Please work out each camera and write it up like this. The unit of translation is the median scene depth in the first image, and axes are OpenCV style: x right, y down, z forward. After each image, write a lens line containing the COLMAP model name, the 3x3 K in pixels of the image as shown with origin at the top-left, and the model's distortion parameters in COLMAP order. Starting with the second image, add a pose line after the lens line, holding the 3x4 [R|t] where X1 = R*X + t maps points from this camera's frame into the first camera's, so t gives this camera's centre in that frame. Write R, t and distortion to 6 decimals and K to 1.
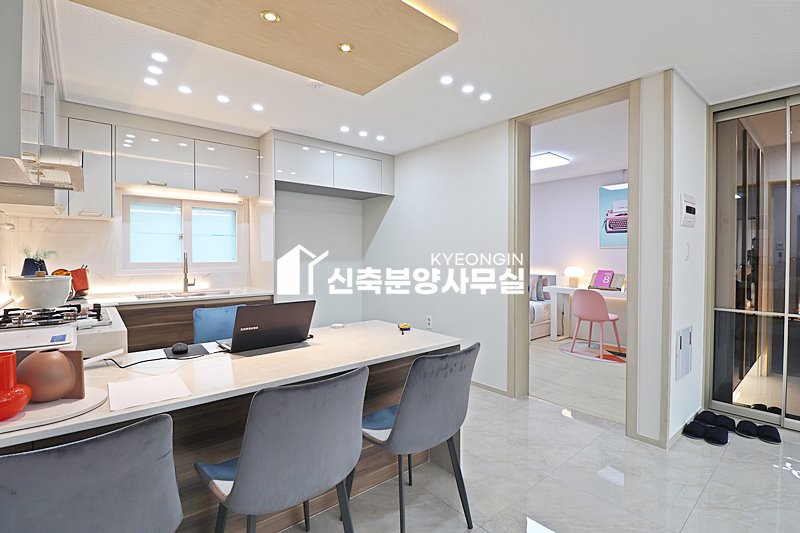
lens RADIAL K [[377.9, 0, 402.1], [0, 377.9, 260.2], [0, 0, 1]] dist [-0.010273, -0.000301]
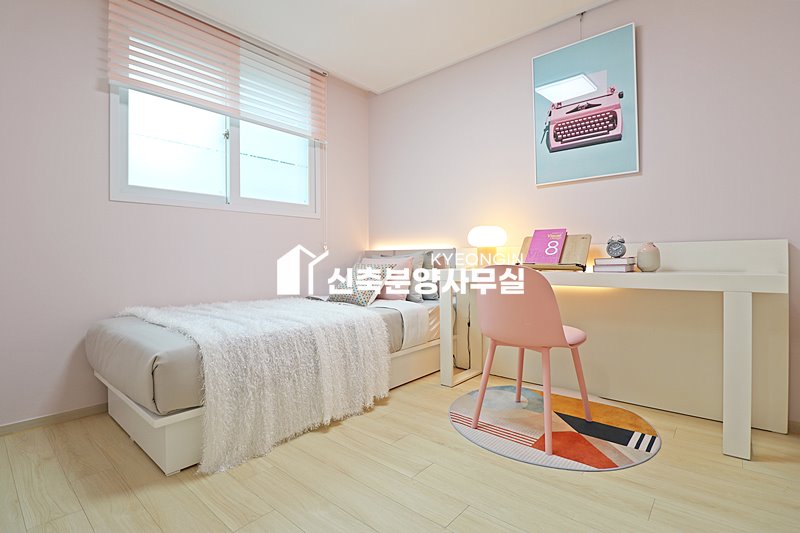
lens RADIAL K [[377.9, 0, 402.1], [0, 377.9, 260.2], [0, 0, 1]] dist [-0.010273, -0.000301]
pose [[0.988542, -0.010477, 0.150581, 0.405830], [0.012025, 0.999884, -0.009373, 0.092745], [-0.150466, 0.011076, 0.988553, 0.794288]]
